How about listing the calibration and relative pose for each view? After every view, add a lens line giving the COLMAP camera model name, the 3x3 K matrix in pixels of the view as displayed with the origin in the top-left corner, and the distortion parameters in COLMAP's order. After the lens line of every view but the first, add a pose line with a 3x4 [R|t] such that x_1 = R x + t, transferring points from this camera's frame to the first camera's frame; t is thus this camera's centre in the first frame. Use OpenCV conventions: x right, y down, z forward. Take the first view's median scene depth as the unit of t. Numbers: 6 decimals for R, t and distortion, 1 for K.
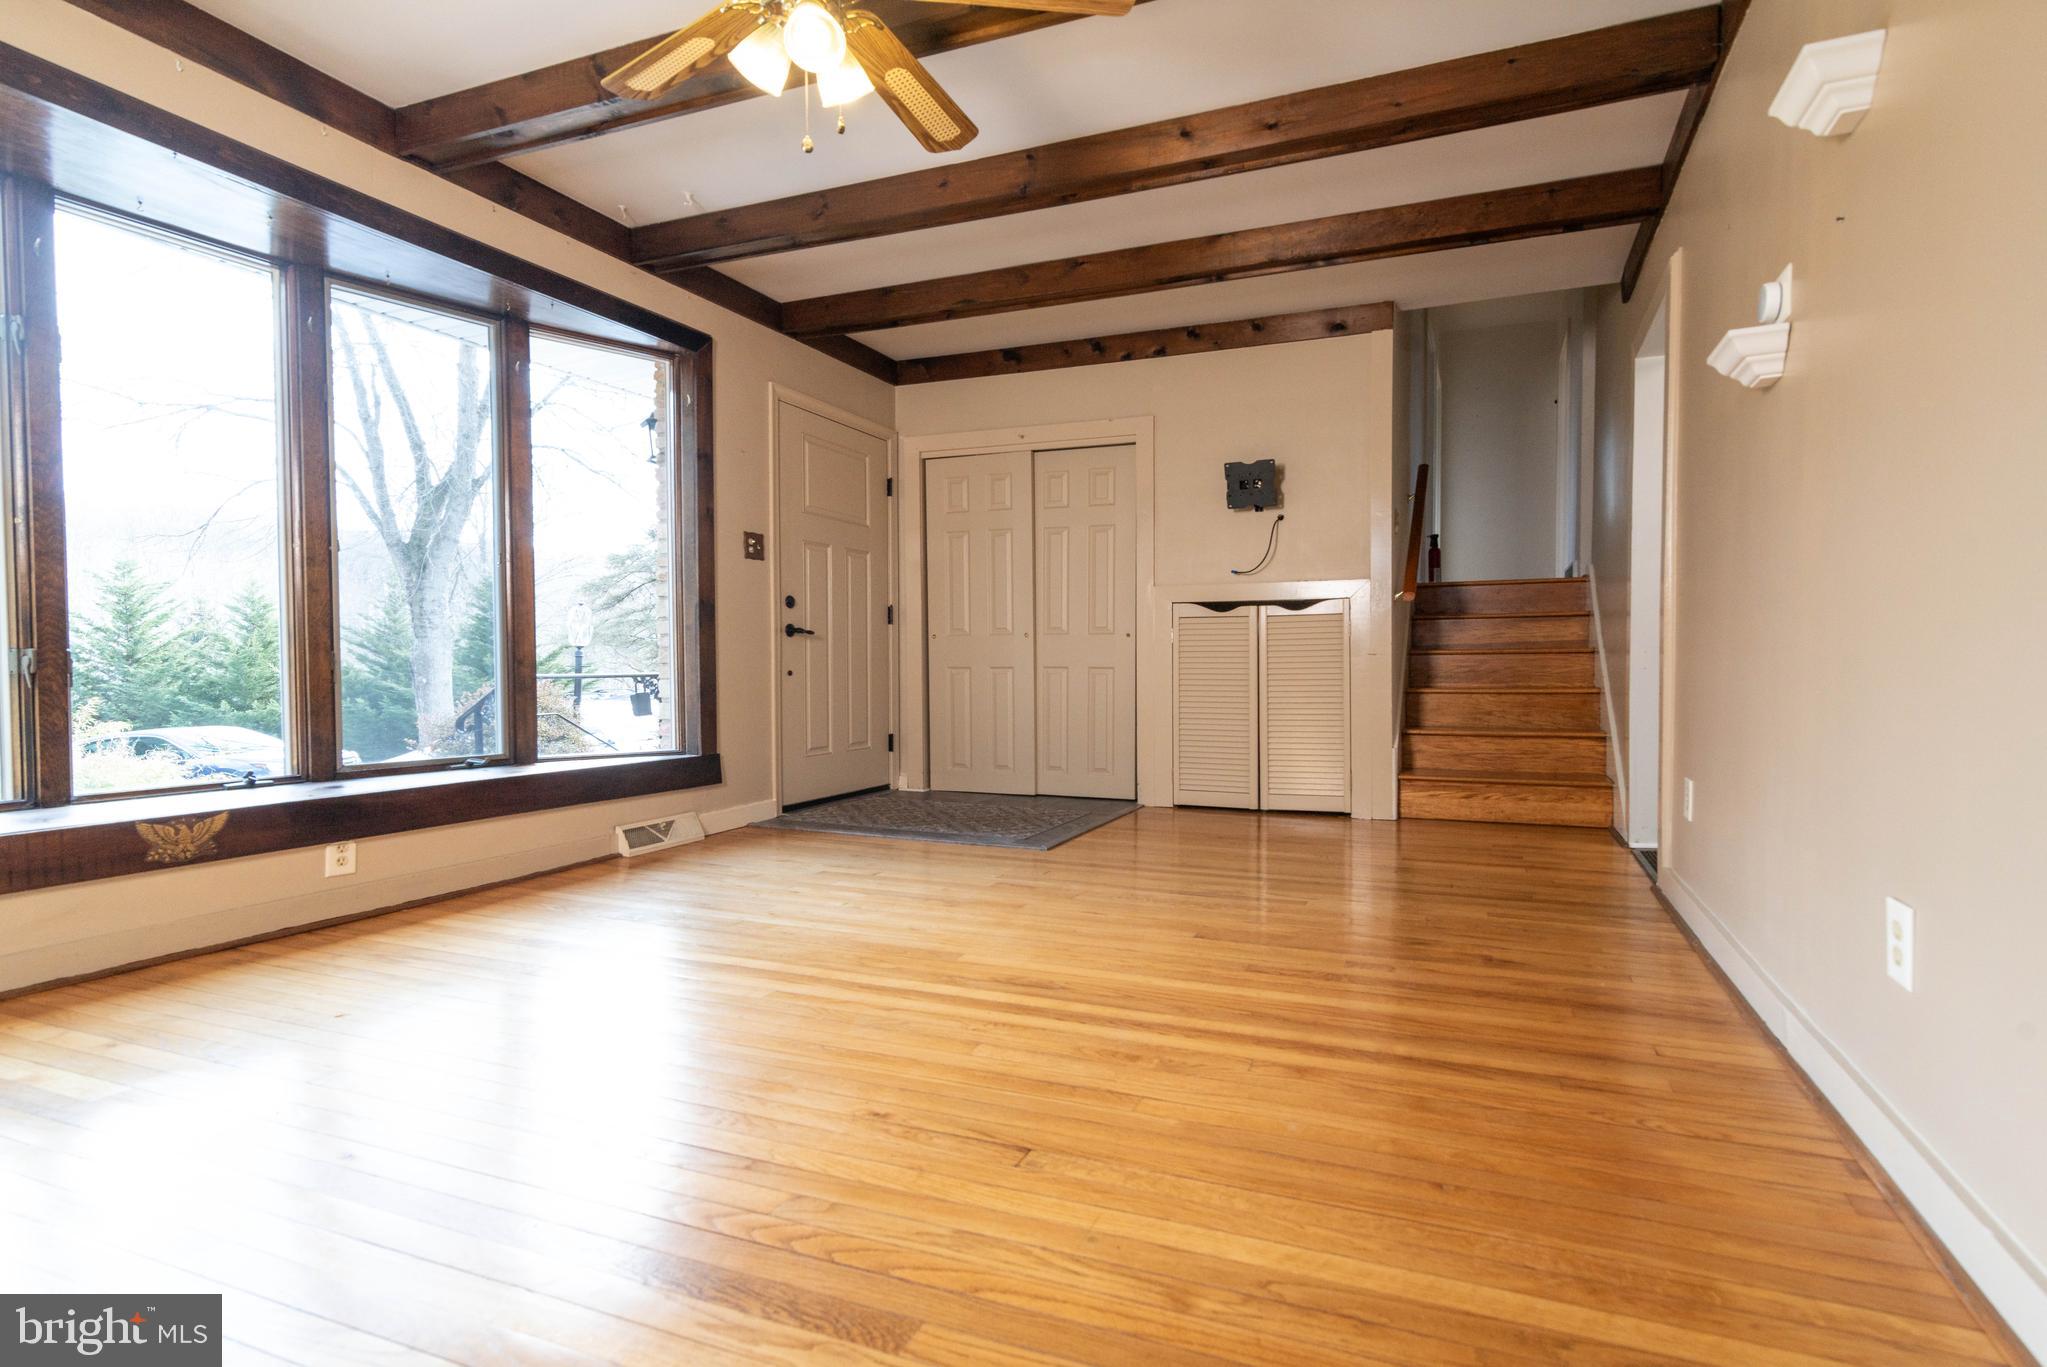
lens RADIAL K [[968.8, 0, 1058.6], [0, 968.8, 693.7], [0, 0, 1]] dist [0.011688, 0.000051]
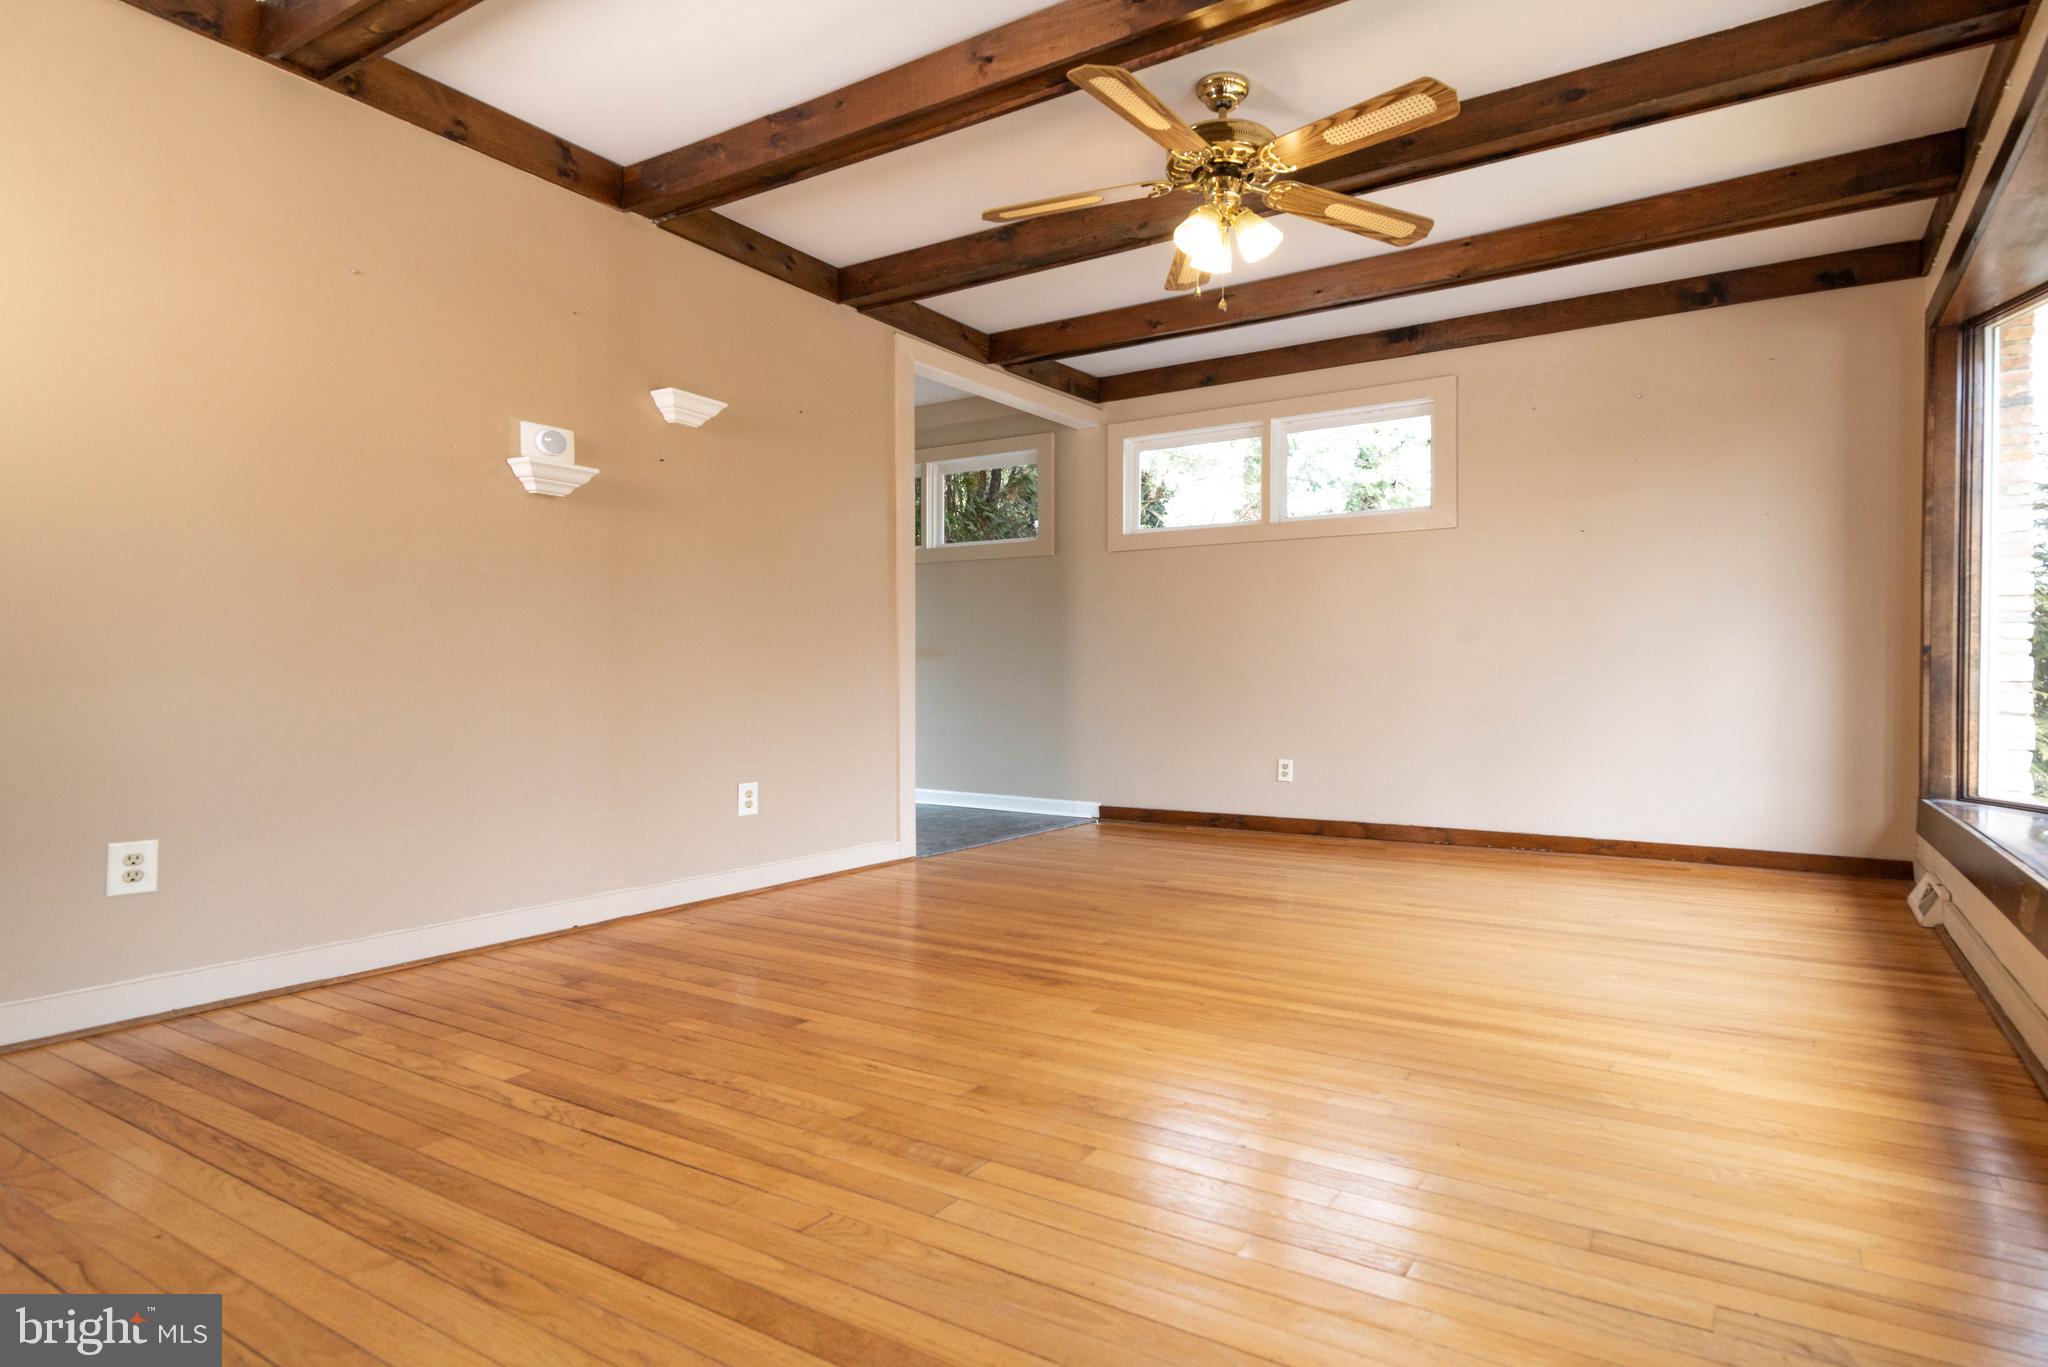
lens RADIAL K [[969.2, 0, 1059.1], [0, 969.2, 693.7], [0, 0, 1]] dist [0.011688, 0.000051]
pose [[-0.972587, -0.003242, 0.232517, -0.309370], [0.005872, 0.999242, 0.038496, -0.066233], [-0.232466, 0.038806, -0.971830, 2.088245]]
